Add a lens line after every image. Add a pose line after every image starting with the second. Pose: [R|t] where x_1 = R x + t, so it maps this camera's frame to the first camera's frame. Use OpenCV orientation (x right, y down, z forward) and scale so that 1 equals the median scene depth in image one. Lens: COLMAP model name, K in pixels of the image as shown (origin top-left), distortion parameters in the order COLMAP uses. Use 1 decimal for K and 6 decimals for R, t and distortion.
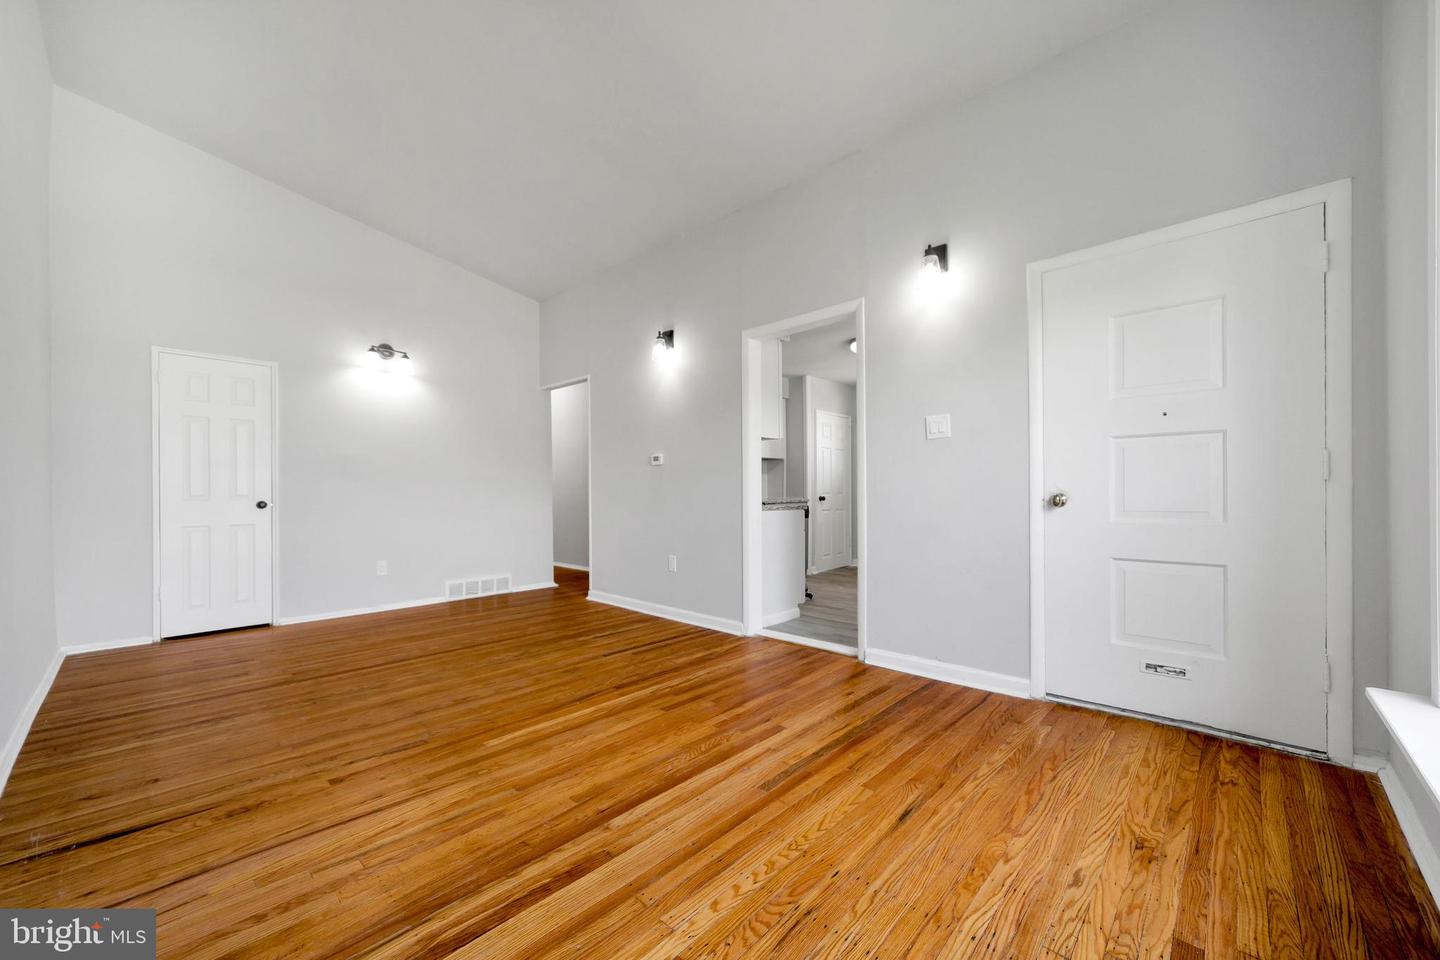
lens RADIAL K [[553.9, 0, 720.8], [0, 553.9, 492.6], [0, 0, 1]] dist [0.000154, 0.000002]
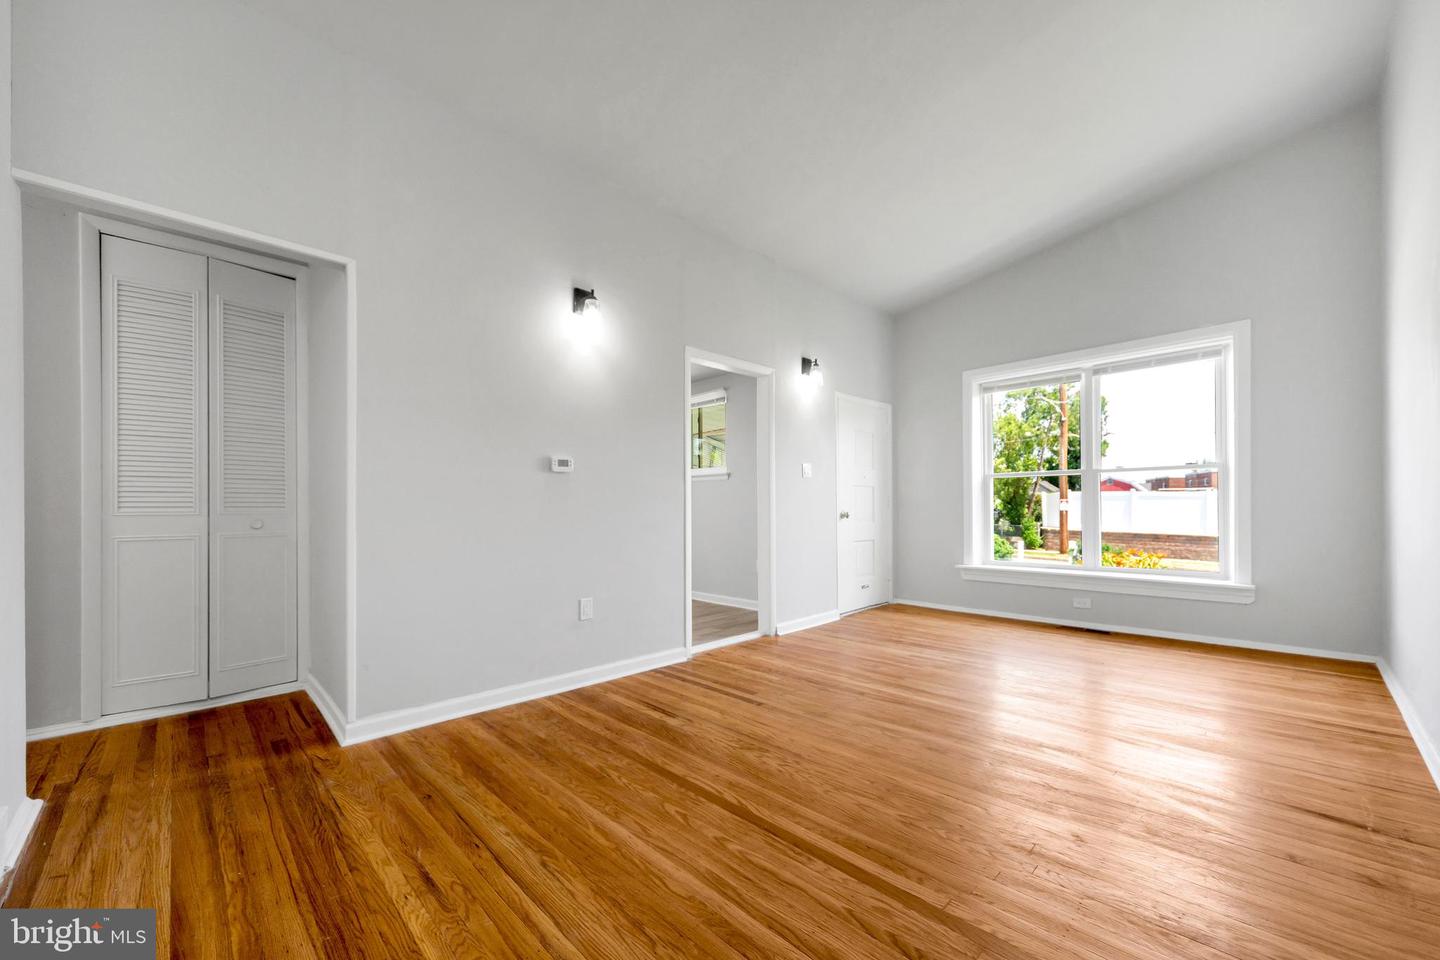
lens RADIAL K [[553.9, 0, 728.4], [0, 553.9, 504.1], [0, 0, 1]] dist [0.000154, 0.000002]
pose [[0.025935, 0.013913, 0.999567, -0.984200], [0.005314, 0.999887, -0.014055, 0.000636], [-0.999650, 0.005677, 0.025858, 0.954950]]
